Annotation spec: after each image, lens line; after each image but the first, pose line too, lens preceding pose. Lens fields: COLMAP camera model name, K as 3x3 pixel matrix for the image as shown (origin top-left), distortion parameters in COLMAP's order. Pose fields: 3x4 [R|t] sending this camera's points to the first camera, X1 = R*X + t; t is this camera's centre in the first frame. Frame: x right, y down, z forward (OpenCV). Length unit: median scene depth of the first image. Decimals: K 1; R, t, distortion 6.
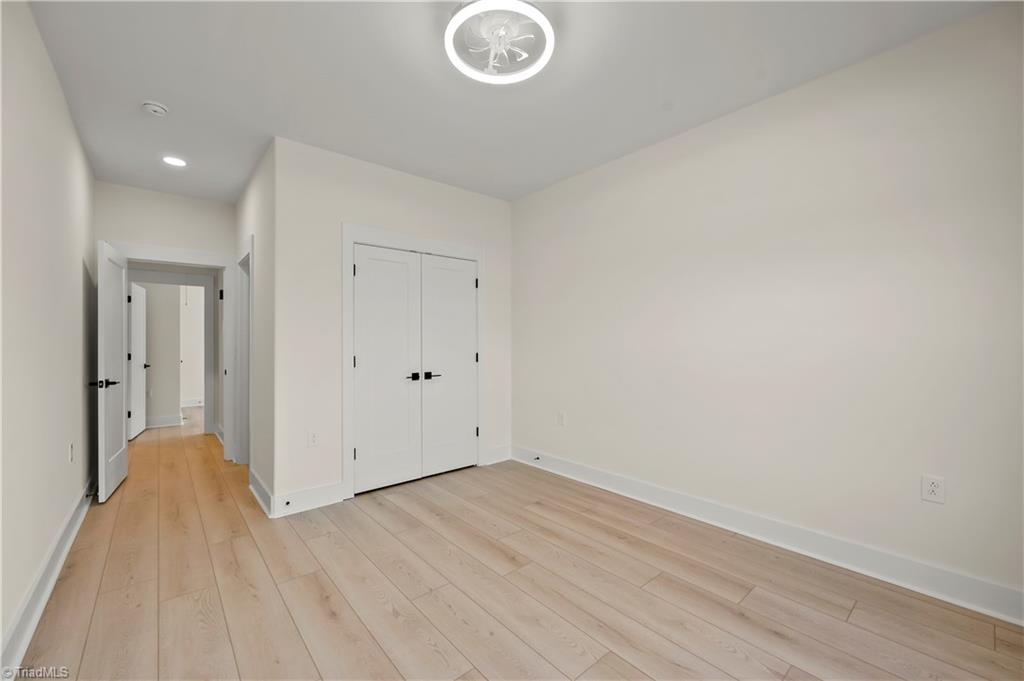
lens RADIAL K [[411.1, 0, 510.5], [0, 411.1, 331.6], [0, 0, 1]] dist [0.000845, 0.000076]
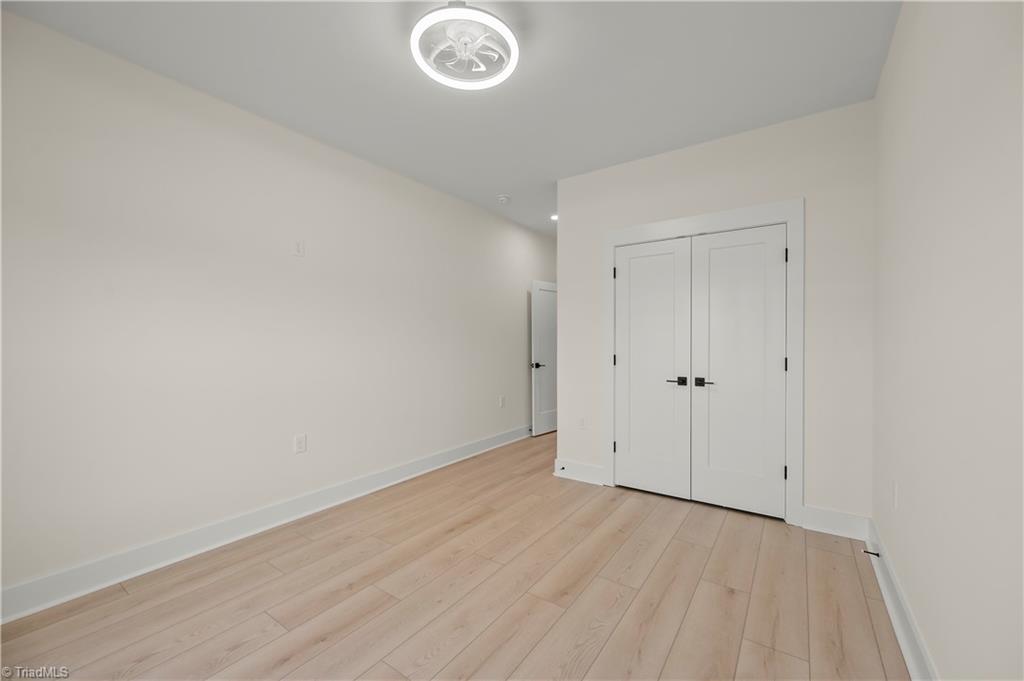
lens RADIAL K [[409.2, 0, 514.0], [0, 409.2, 338.8], [0, 0, 1]] dist [-0.000347, -0.000064]
pose [[0.254993, 0.000683, -0.966943, 0.602837], [0.022482, 0.999725, 0.006635, 0.007014], [0.966681, -0.023430, 0.254908, 0.514437]]
